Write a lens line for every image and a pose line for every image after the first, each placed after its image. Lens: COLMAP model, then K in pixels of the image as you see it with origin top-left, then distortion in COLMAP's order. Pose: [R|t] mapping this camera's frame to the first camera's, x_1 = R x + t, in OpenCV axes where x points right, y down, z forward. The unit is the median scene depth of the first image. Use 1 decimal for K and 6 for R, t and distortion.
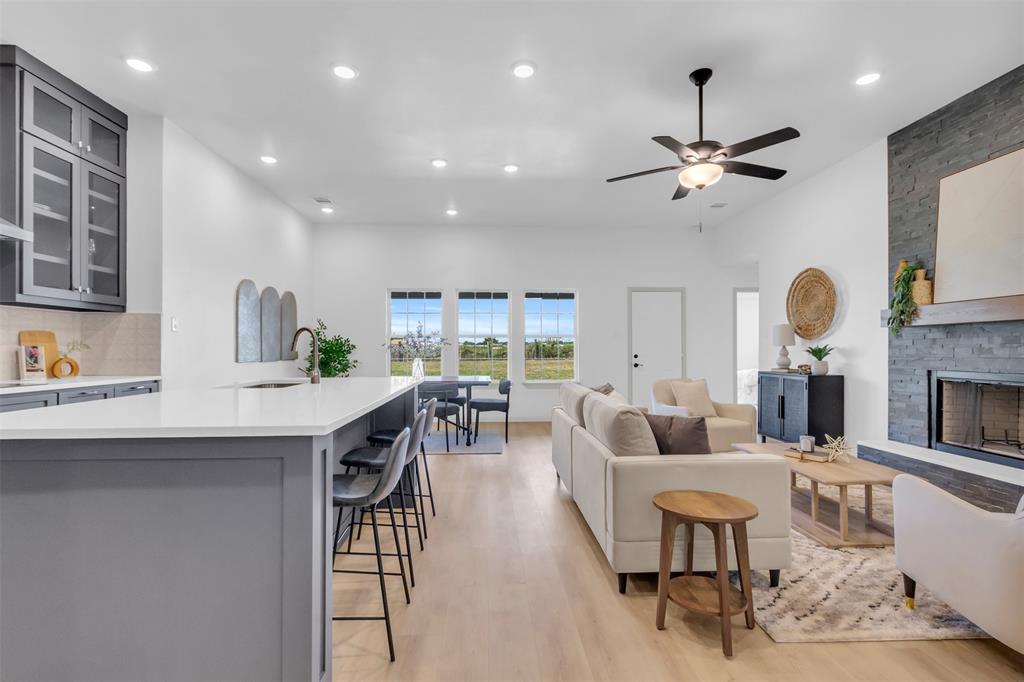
lens RADIAL K [[470.7, 0, 511.9], [0, 470.7, 348.9], [0, 0, 1]] dist [0.008438, -0.003734]
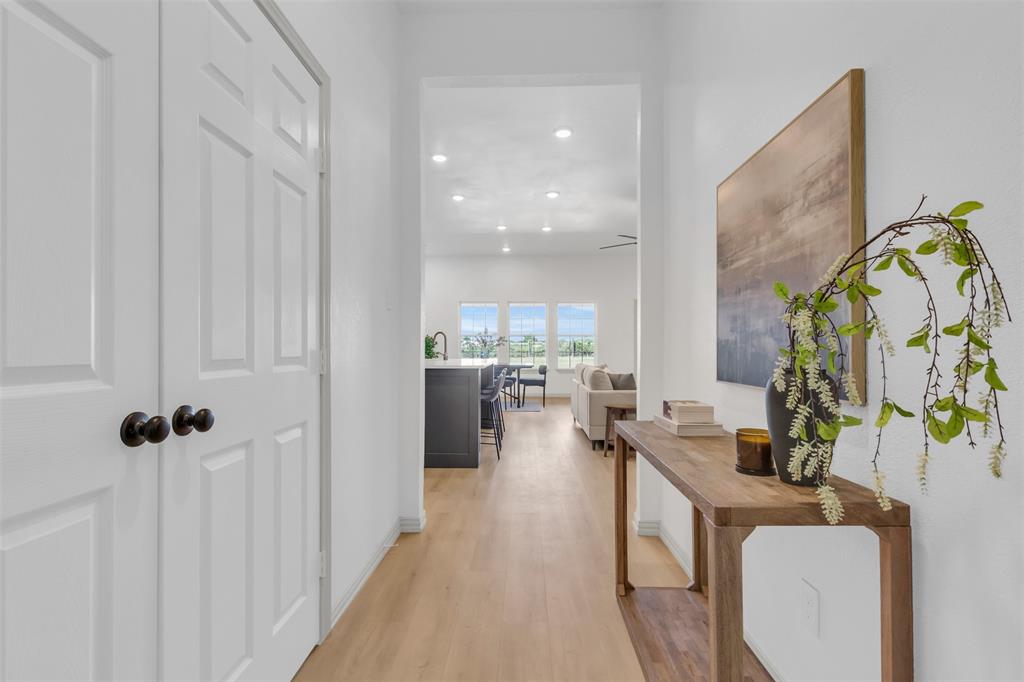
lens RADIAL K [[470.7, 0, 513.0], [0, 470.7, 346.2], [0, 0, 1]] dist [0.008438, -0.003734]
pose [[0.996721, 0.000883, -0.080915, 0.017066], [-0.001031, 0.999998, -0.001783, 0.013512], [0.080914, 0.001861, 0.996719, -0.731551]]
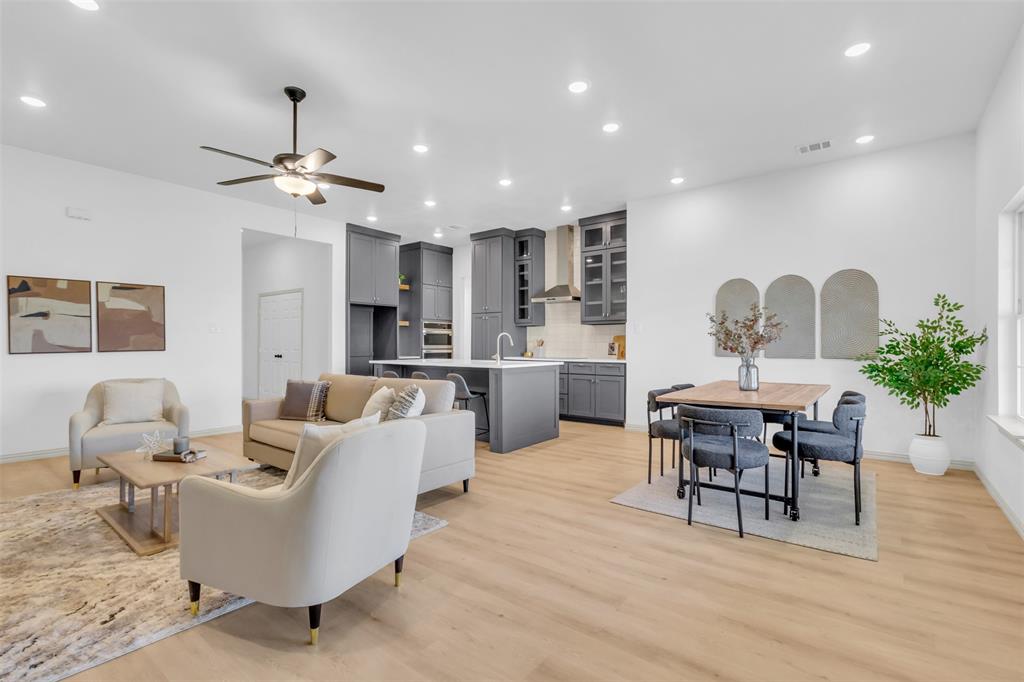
lens RADIAL K [[470.7, 0, 513.3], [0, 470.7, 344.2], [0, 0, 1]] dist [0.008438, -0.003734]
pose [[-0.653673, 0.001977, -0.756775, 0.755273], [0.001140, 0.999998, 0.001628, -0.003871], [0.756777, 0.000201, -0.653674, 1.769873]]
